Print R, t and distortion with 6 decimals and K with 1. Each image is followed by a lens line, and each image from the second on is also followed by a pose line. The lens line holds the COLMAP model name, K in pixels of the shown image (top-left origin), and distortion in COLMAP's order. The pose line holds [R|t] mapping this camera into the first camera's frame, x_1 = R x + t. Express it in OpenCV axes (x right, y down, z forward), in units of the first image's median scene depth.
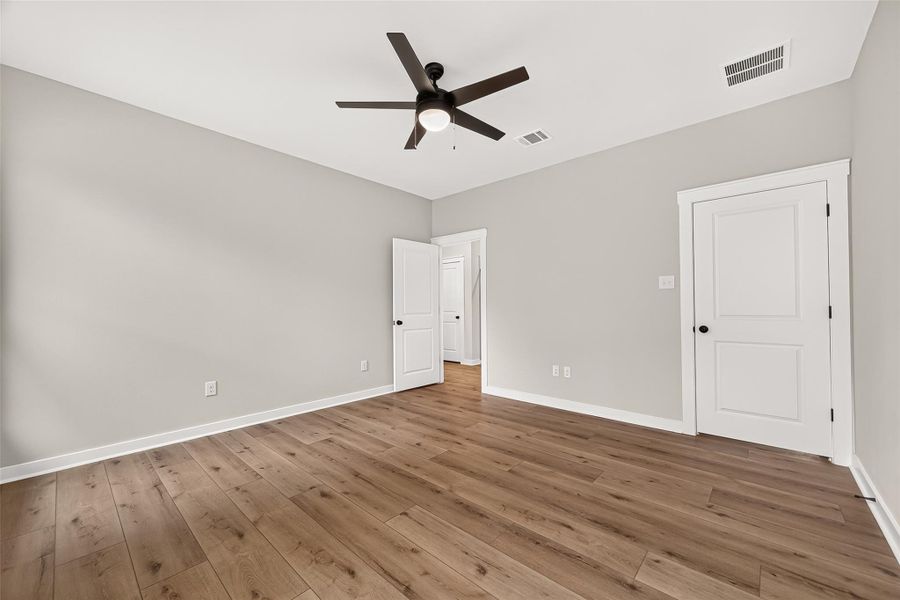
lens RADIAL K [[349.0, 0, 452.3], [0, 349.0, 302.1], [0, 0, 1]] dist [0.003688, 0.000292]
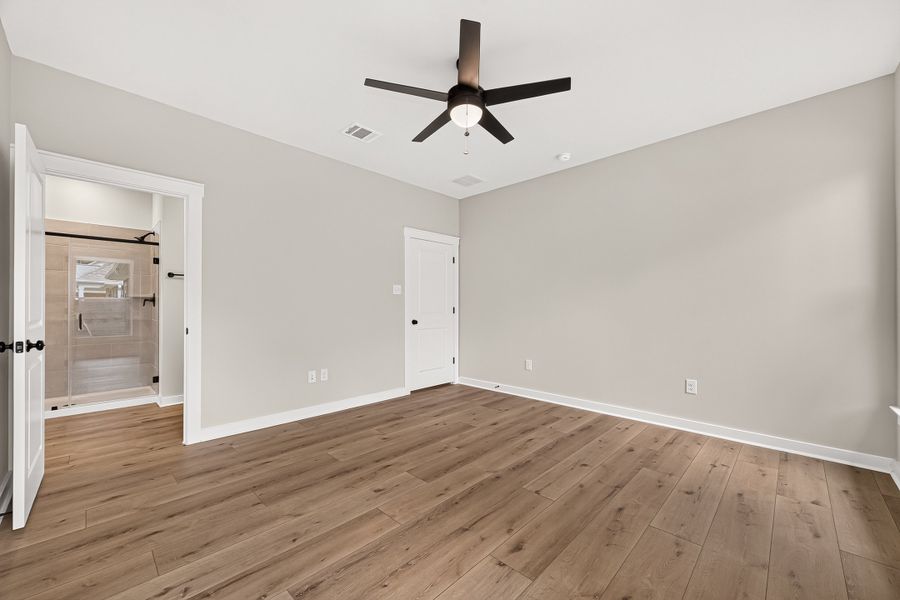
lens RADIAL K [[353.0, 0, 448.2], [0, 353.0, 302.8], [0, 0, 1]] dist [0.001076, 0.000189]
pose [[0.048292, 0.015128, 0.998719, -0.909020], [-0.013210, 0.999808, -0.014505, 0.015467], [-0.998746, -0.012492, 0.048483, 0.875388]]
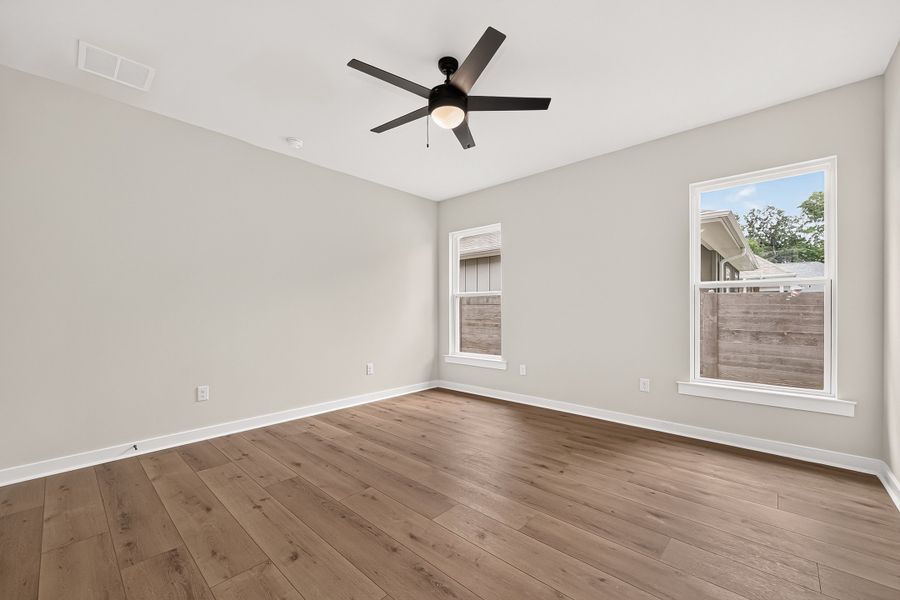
lens RADIAL K [[359.9, 0, 452.6], [0, 359.9, 307.0], [0, 0, 1]] dist [0.004845, 0.000174]
pose [[-0.999940, 0.008306, 0.007165, -0.059675], [0.008133, 0.999682, -0.023871, 0.034515], [-0.007361, -0.023811, -0.999689, 1.736006]]
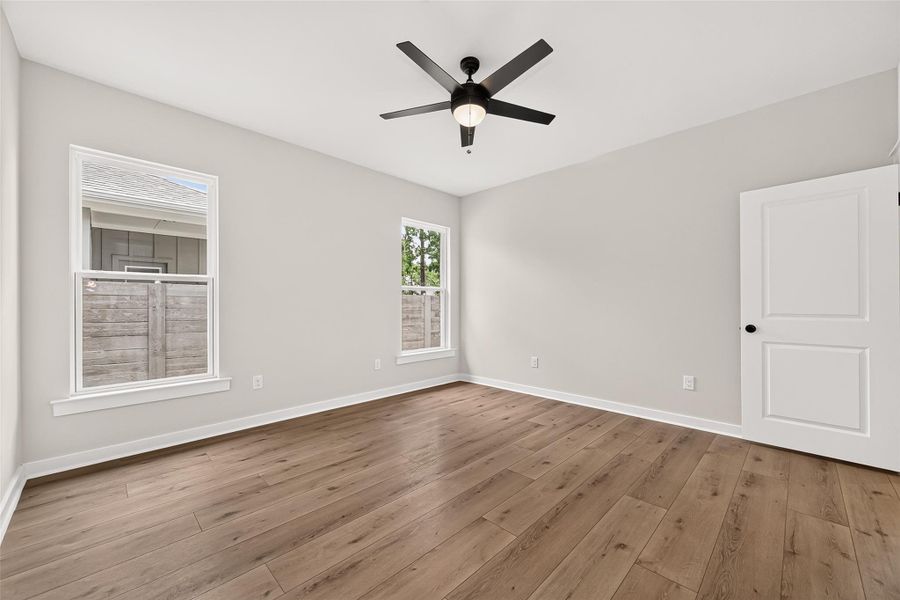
lens RADIAL K [[349.0, 0, 452.3], [0, 349.0, 302.1], [0, 0, 1]] dist [0.003688, 0.000292]
pose [[-0.045191, -0.004651, -0.998968, 0.829413], [0.017008, 0.999841, -0.005425, 0.012277], [0.998834, -0.017235, -0.045105, 0.870282]]
